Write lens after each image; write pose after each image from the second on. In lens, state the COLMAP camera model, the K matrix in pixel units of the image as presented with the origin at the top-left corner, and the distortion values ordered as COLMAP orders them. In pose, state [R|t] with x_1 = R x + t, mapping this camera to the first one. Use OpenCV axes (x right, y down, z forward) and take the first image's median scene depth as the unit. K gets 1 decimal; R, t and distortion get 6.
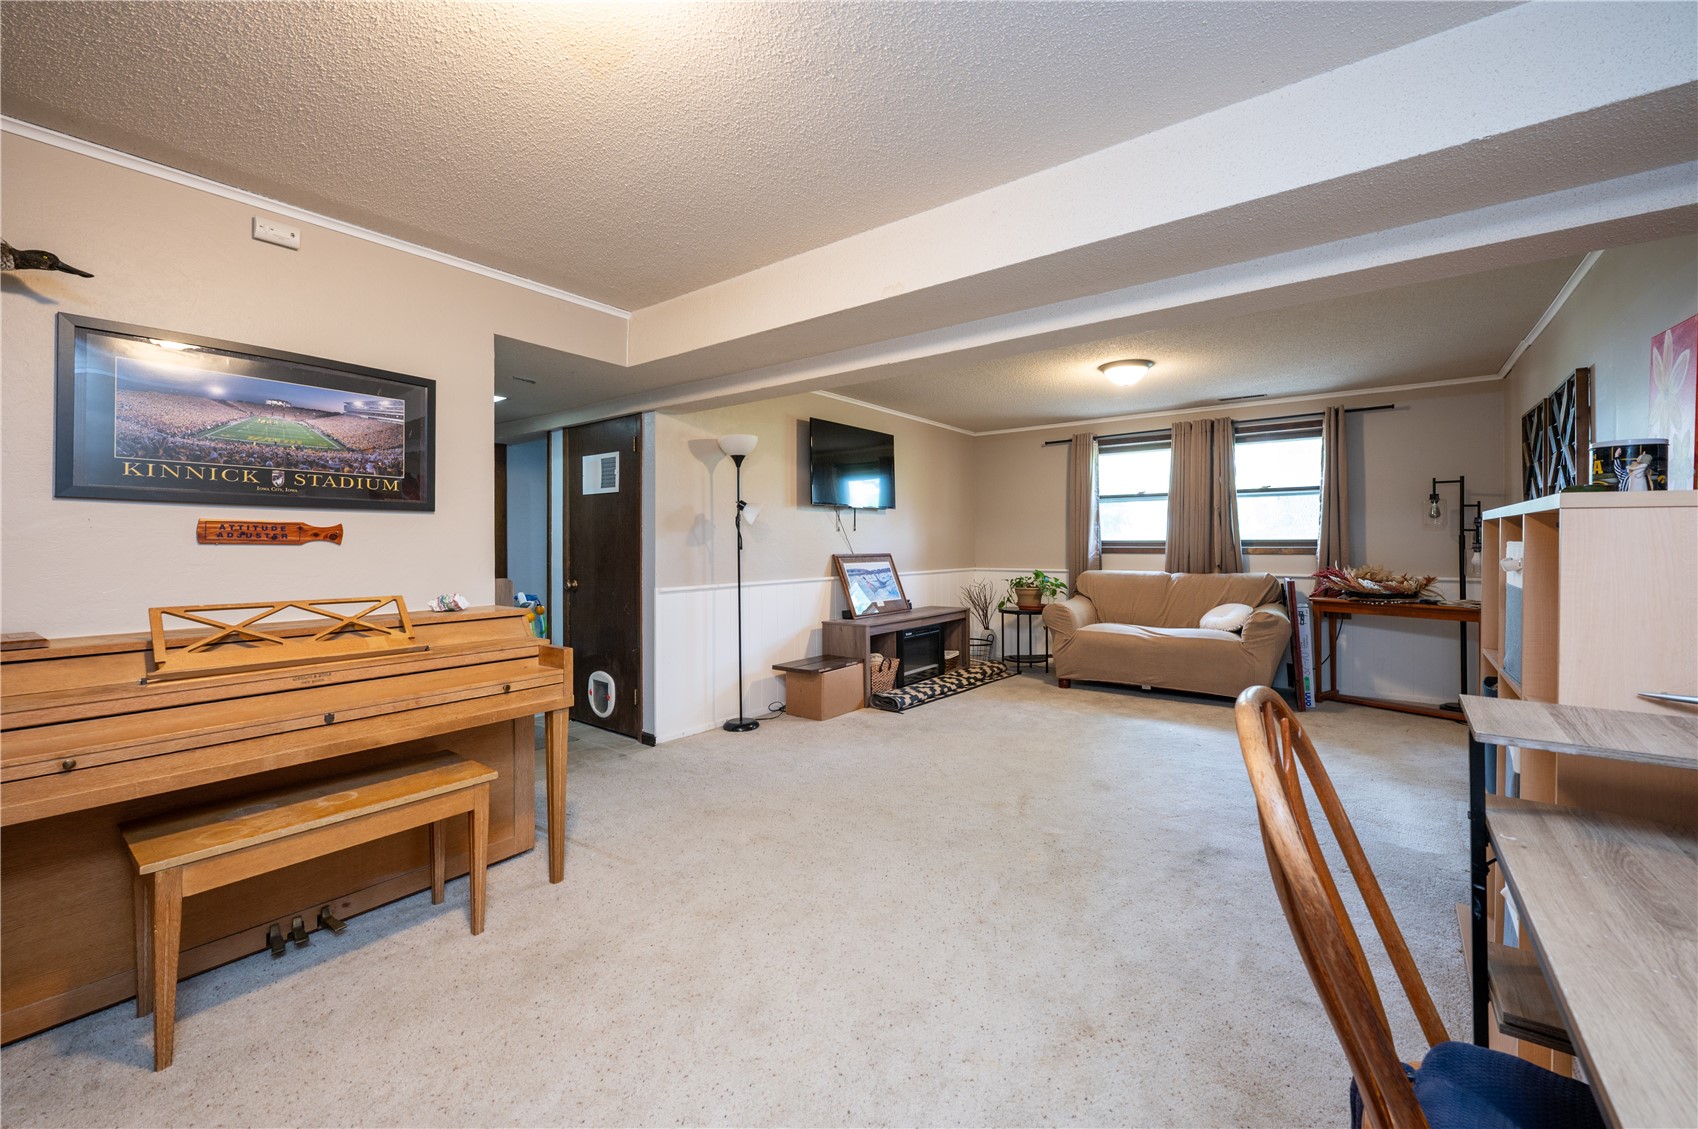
lens RADIAL K [[692.5, 0, 841.7], [0, 692.5, 546.7], [0, 0, 1]] dist [-0.001504, 0.000162]
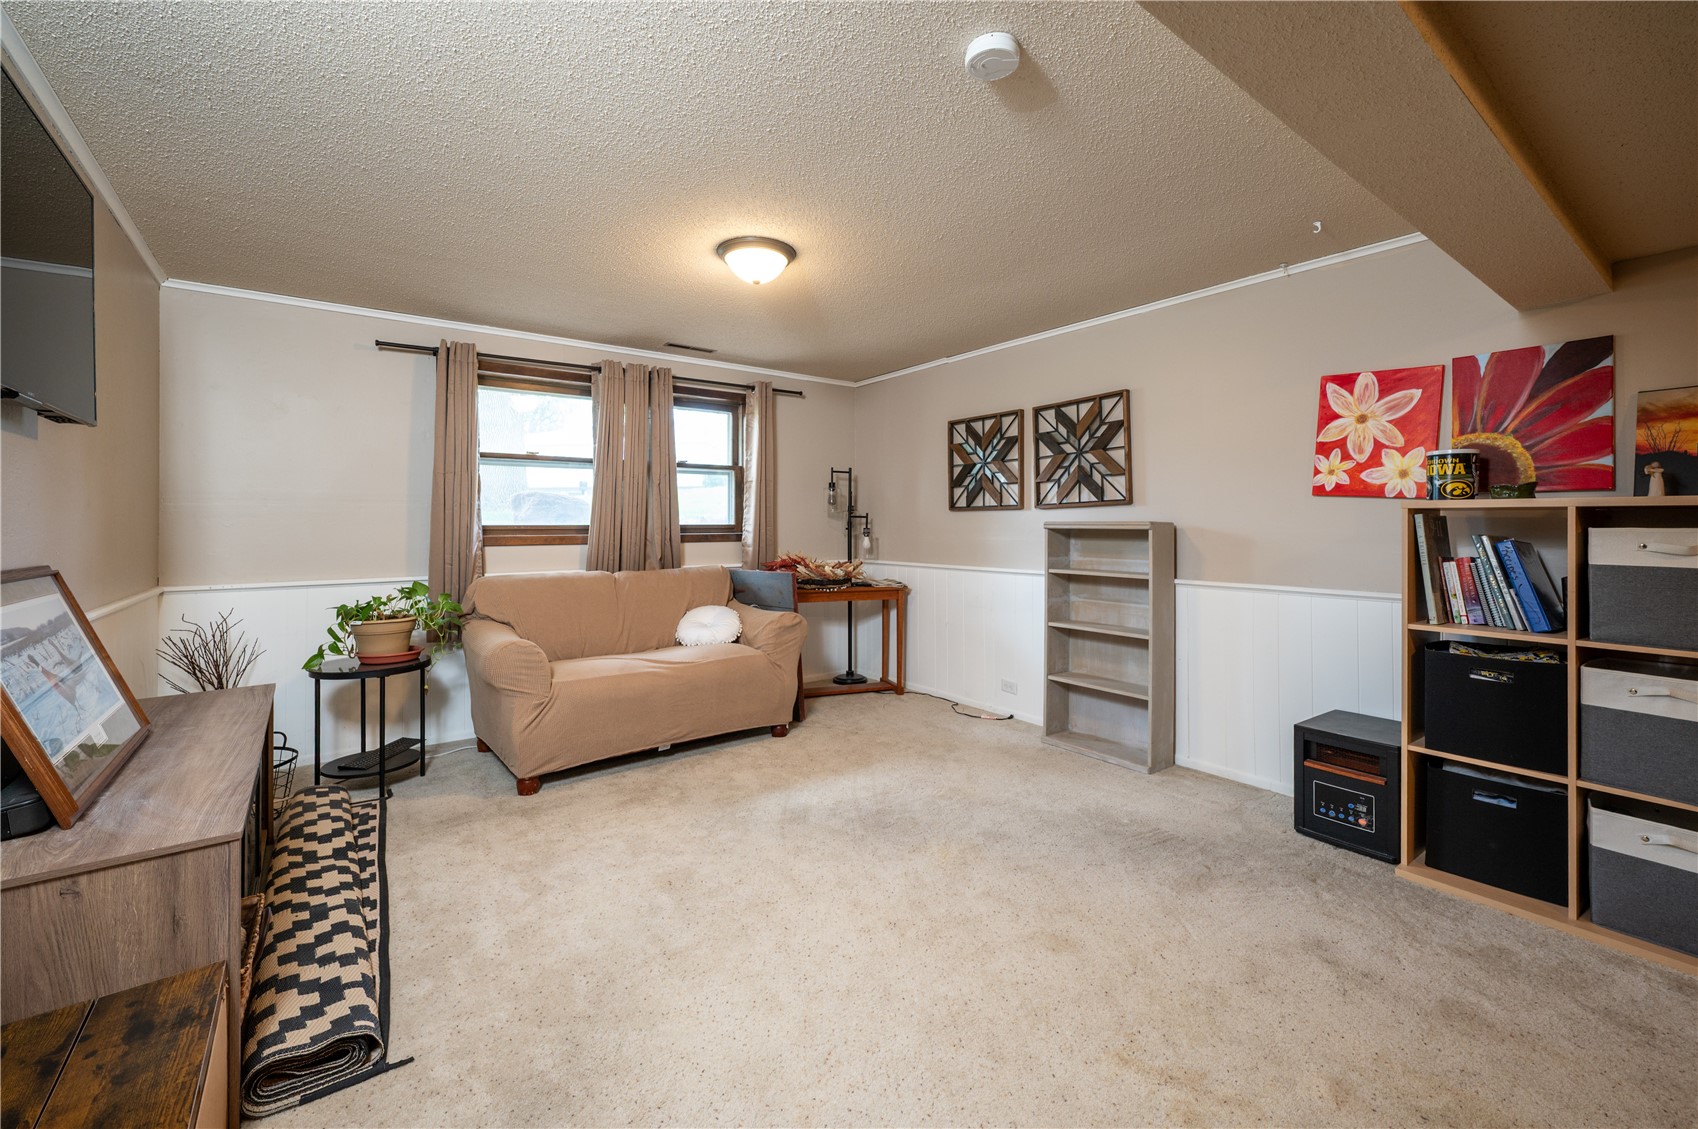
lens RADIAL K [[692.5, 0, 836.8], [0, 692.5, 518.3], [0, 0, 1]] dist [-0.001504, 0.000162]
pose [[0.291837, 0.013873, 0.956367, -0.124462], [0.004206, 0.999867, -0.015787, -0.004225], [-0.956459, 0.008630, 0.291740, 0.561248]]
